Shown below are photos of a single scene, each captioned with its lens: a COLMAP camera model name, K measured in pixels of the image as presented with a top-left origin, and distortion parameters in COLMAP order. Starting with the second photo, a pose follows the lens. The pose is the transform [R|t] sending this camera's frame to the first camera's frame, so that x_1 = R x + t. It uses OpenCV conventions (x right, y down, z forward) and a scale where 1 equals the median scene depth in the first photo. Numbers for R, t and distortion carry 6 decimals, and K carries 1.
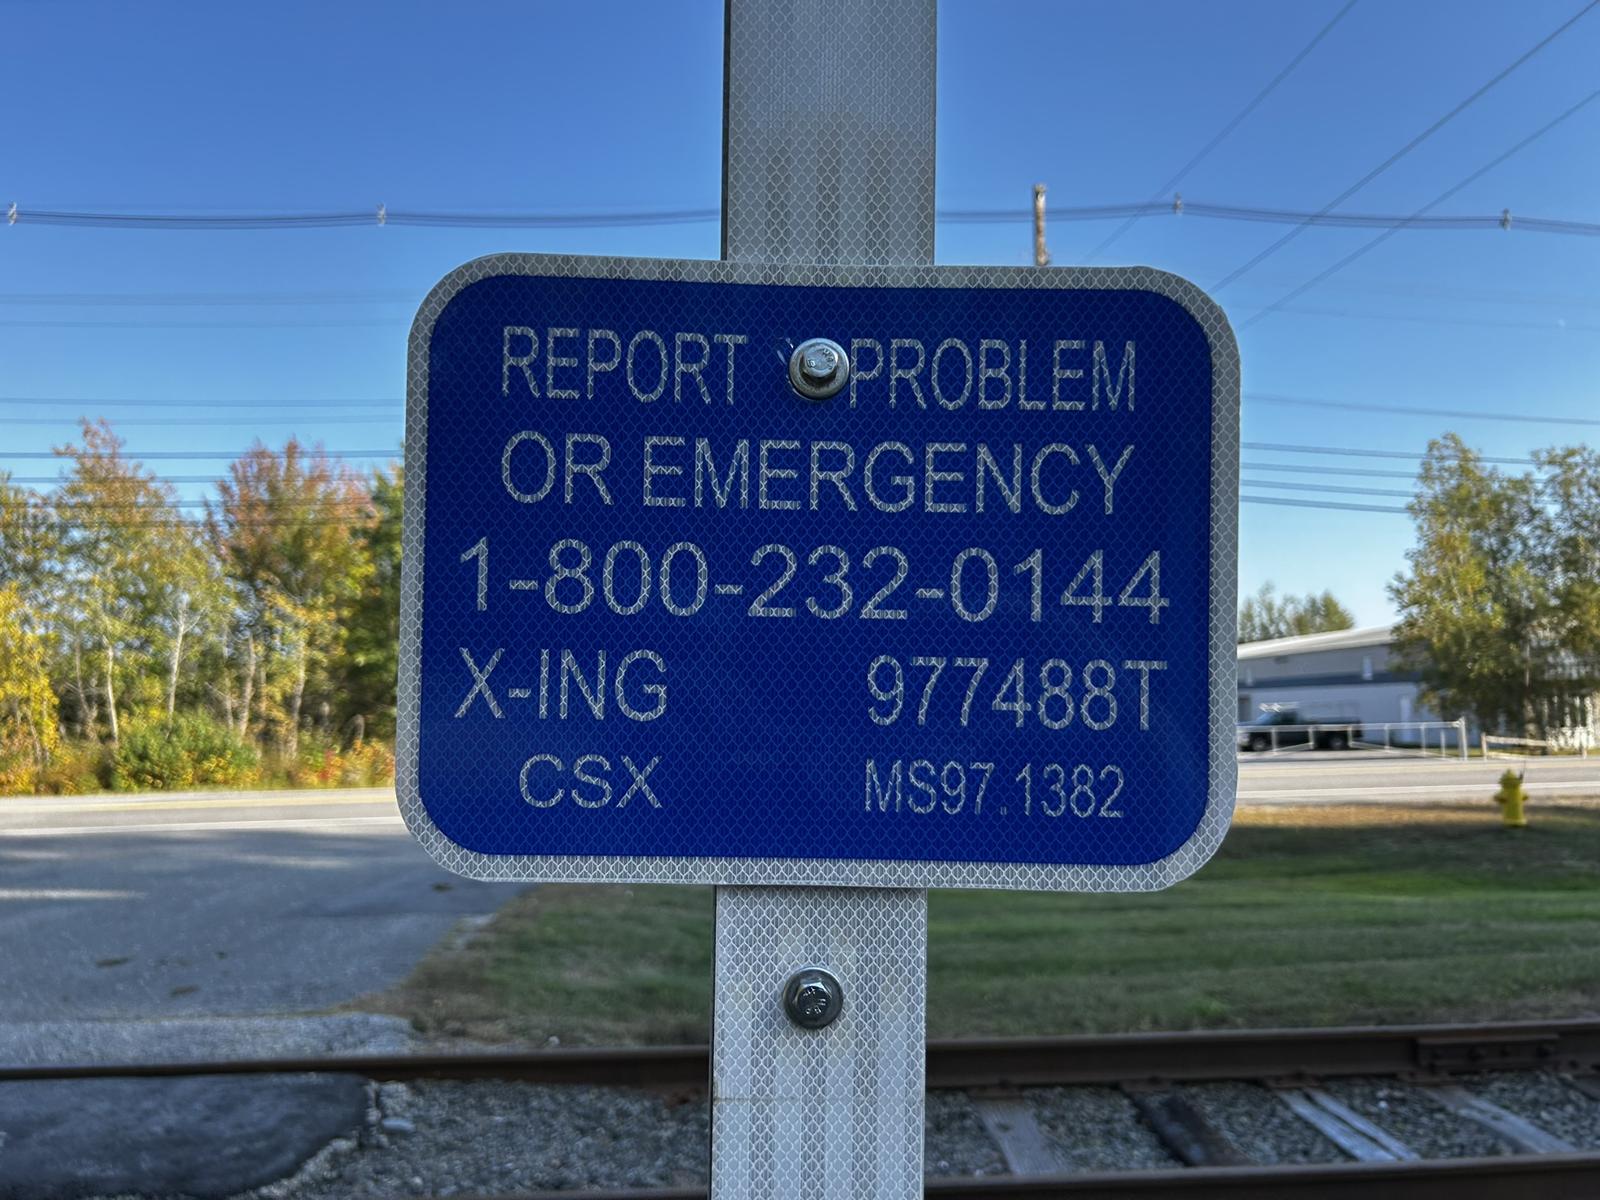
lens RADIAL K [[1204.8, 0, 801.5], [0, 1204.8, 619.8], [0, 0, 1]] dist [0.016316, -0.039254]
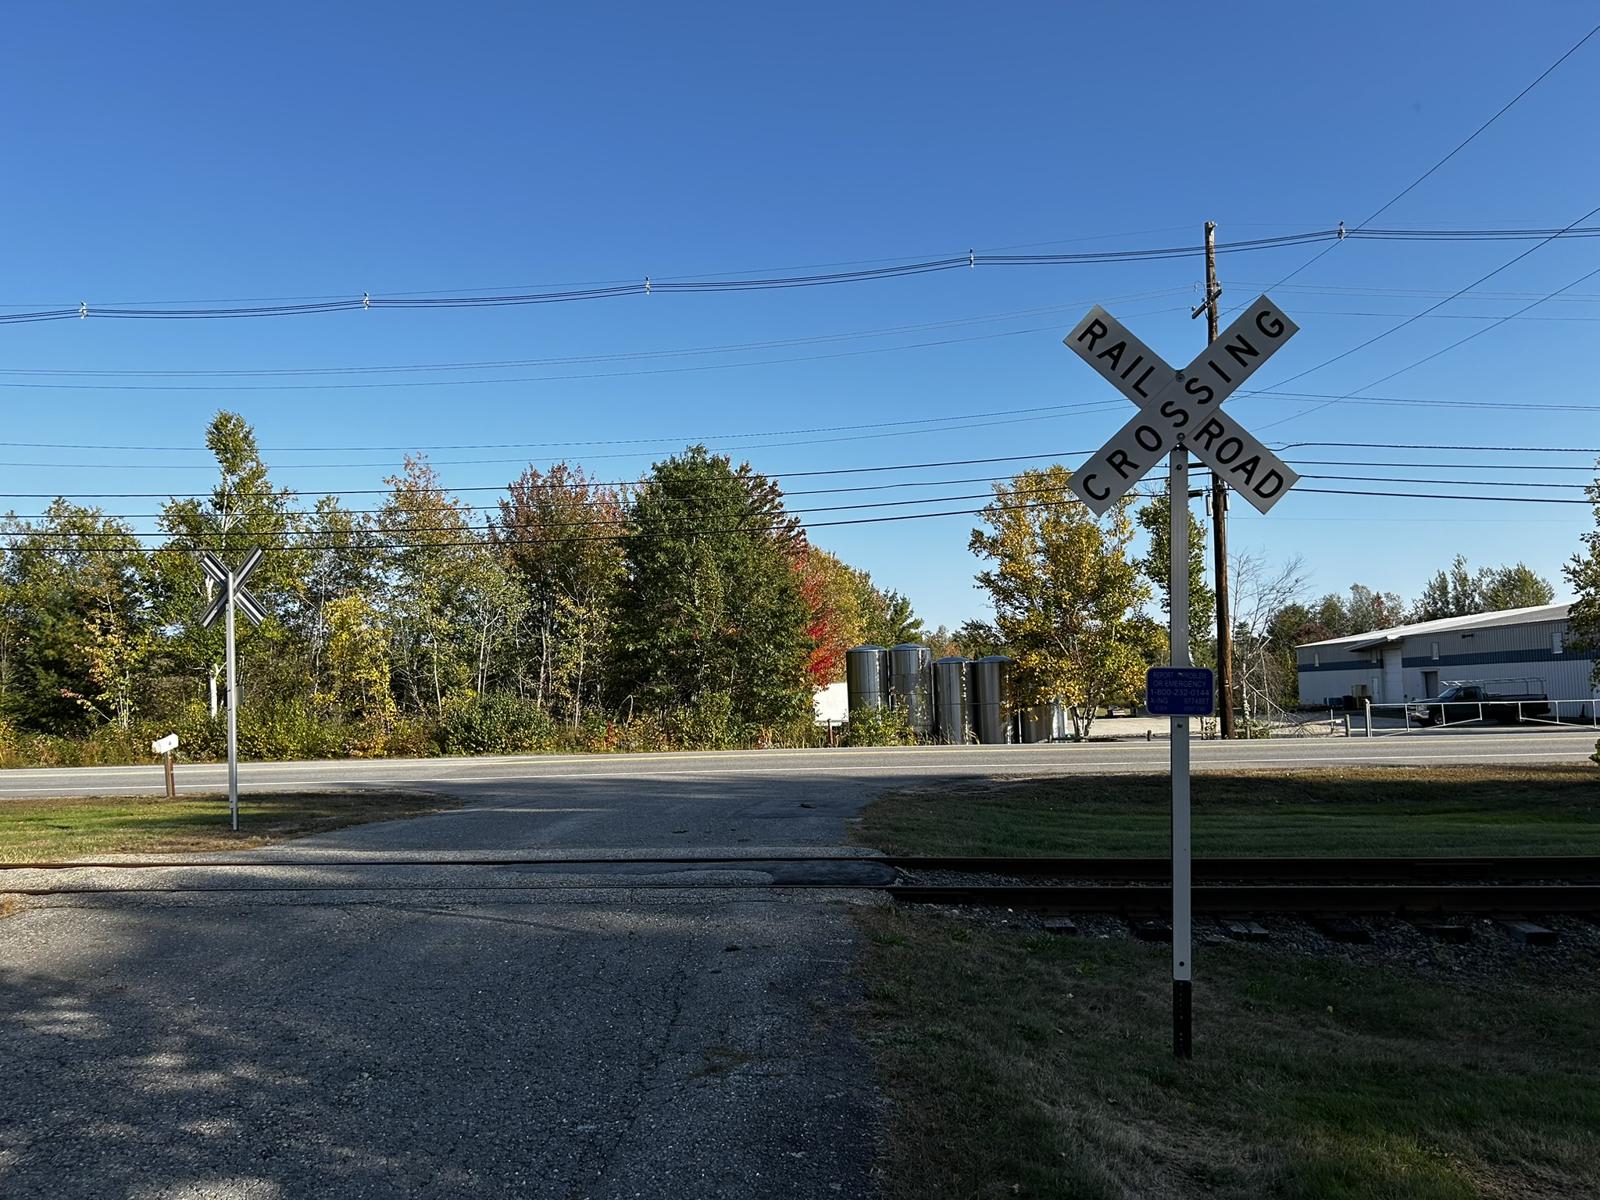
lens RADIAL K [[1189.2, 0, 776.1], [0, 1189.2, 612.8], [0, 0, 1]] dist [0.008758, -0.006812]
pose [[0.986925, -0.014183, -0.160557, -0.026422], [0.016278, 0.999799, 0.011741, -0.013285], [0.160358, -0.014201, 0.986957, -0.147348]]
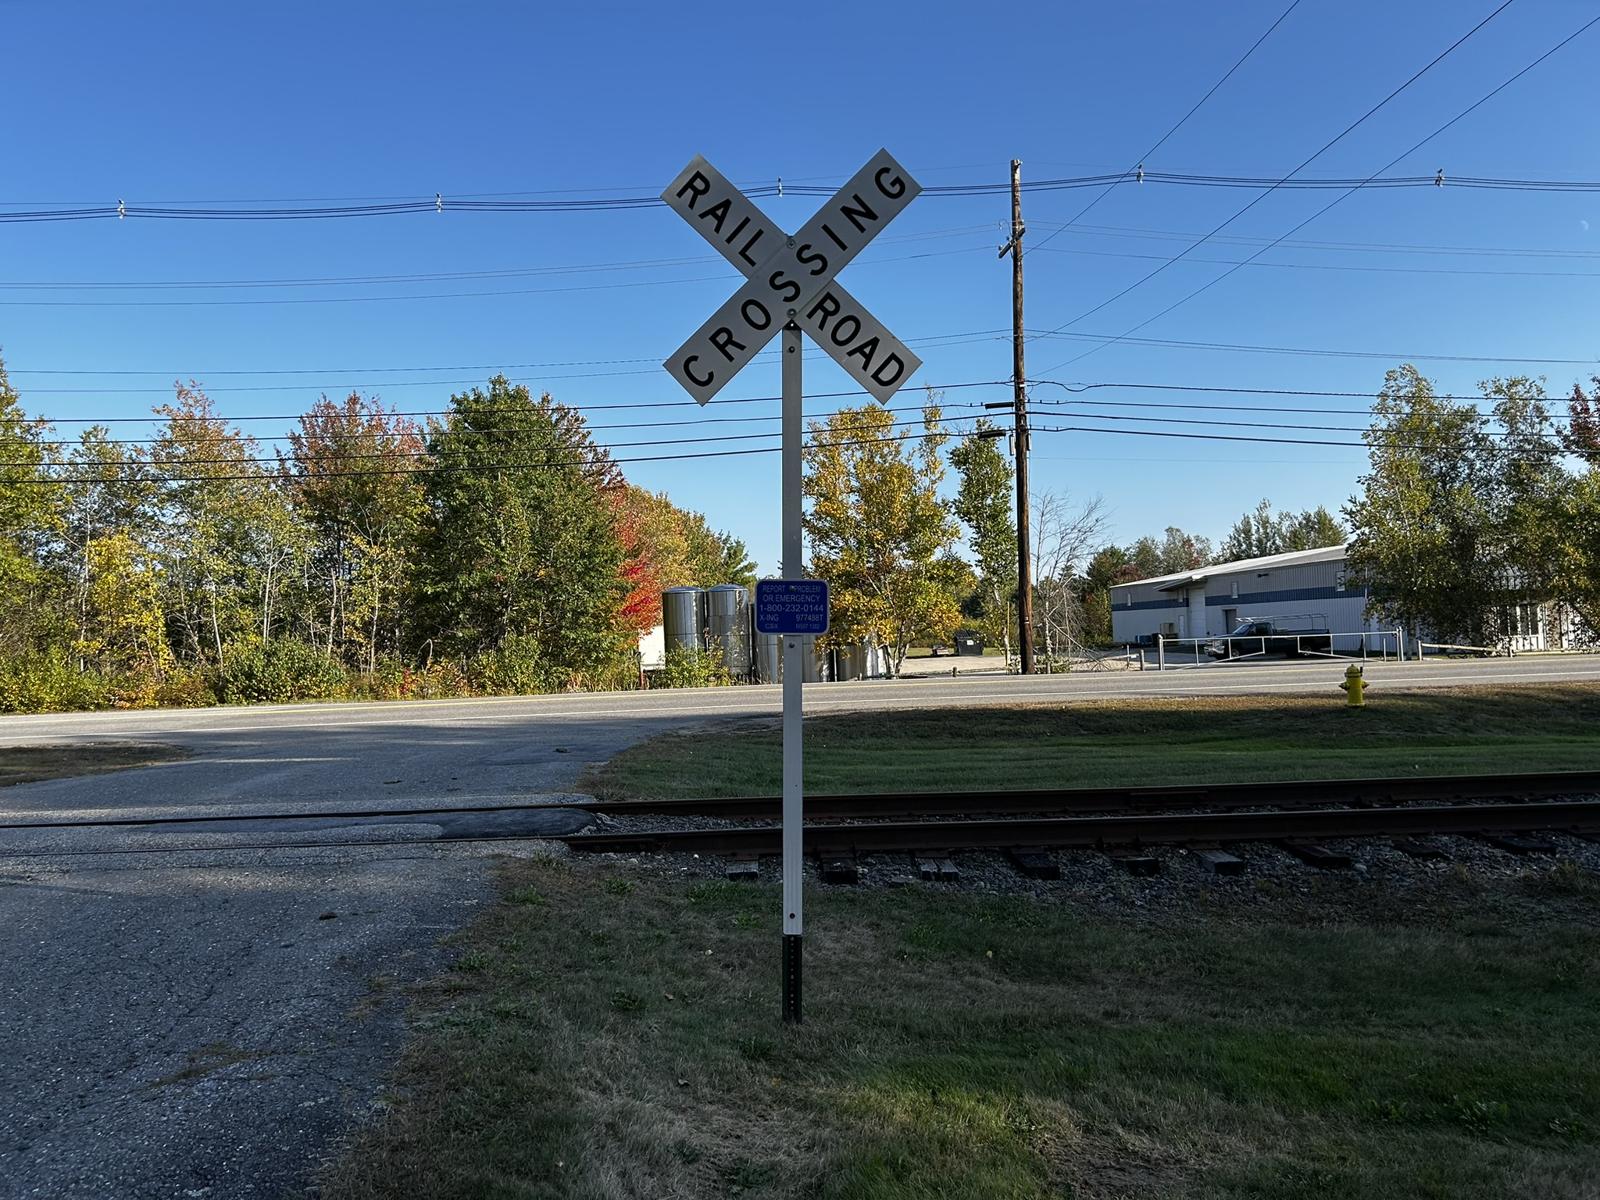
lens RADIAL K [[1184.1, 0, 780.8], [0, 1184.1, 598.9], [0, 0, 1]] dist [0.053833, -0.054079]
pose [[0.999484, -0.014789, -0.028528, 0.002766], [0.016179, 0.998663, 0.049103, -0.007999], [0.027764, -0.049539, 0.998386, -0.121146]]
